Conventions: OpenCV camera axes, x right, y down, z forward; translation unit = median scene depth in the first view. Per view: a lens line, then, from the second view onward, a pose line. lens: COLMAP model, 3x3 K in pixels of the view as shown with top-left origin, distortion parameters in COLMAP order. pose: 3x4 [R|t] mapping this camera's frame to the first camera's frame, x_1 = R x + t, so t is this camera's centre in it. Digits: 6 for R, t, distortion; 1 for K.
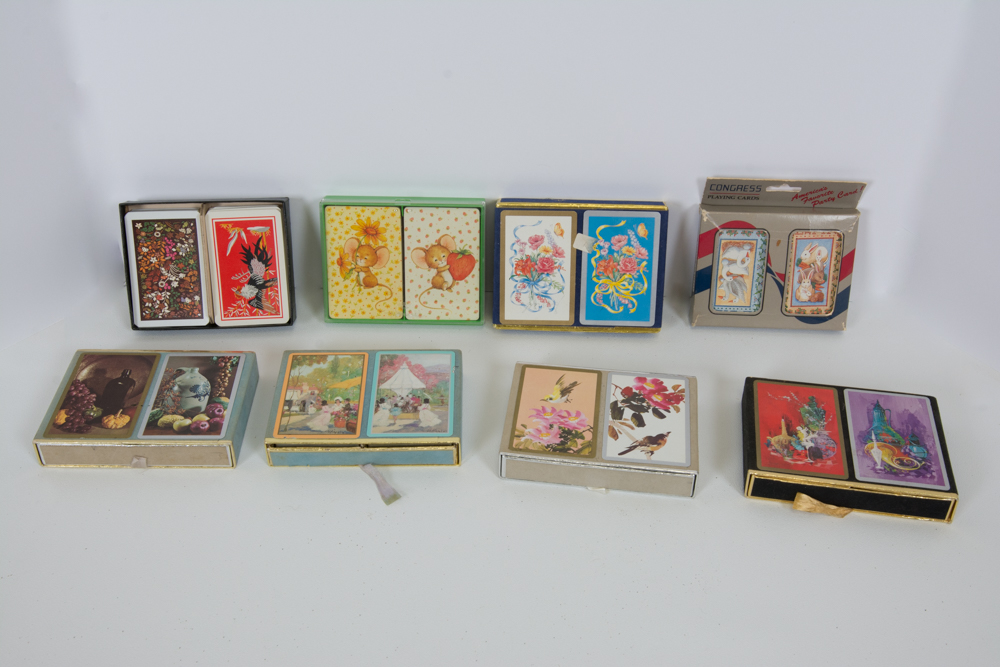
lens RADIAL K [[1079.5, 0, 498.4], [0, 1079.5, 334.8], [0, 0, 1]] dist [0.015821, 0.000000]
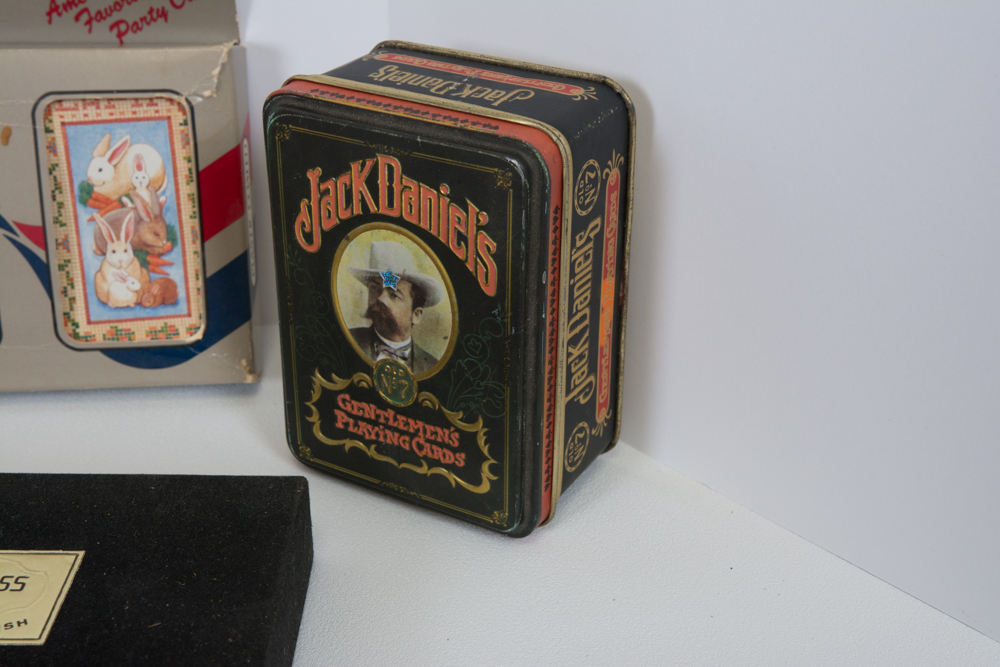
lens RADIAL K [[1543.0, 0, 498.0], [0, 1543.0, 334.8], [0, 0, 1]] dist [0.098059, 0.000000]
pose [[0.991395, -0.059427, 0.116641, 0.351227], [0.077515, 0.984514, -0.157241, 0.069540], [-0.105490, 0.164929, 0.980648, 0.494928]]
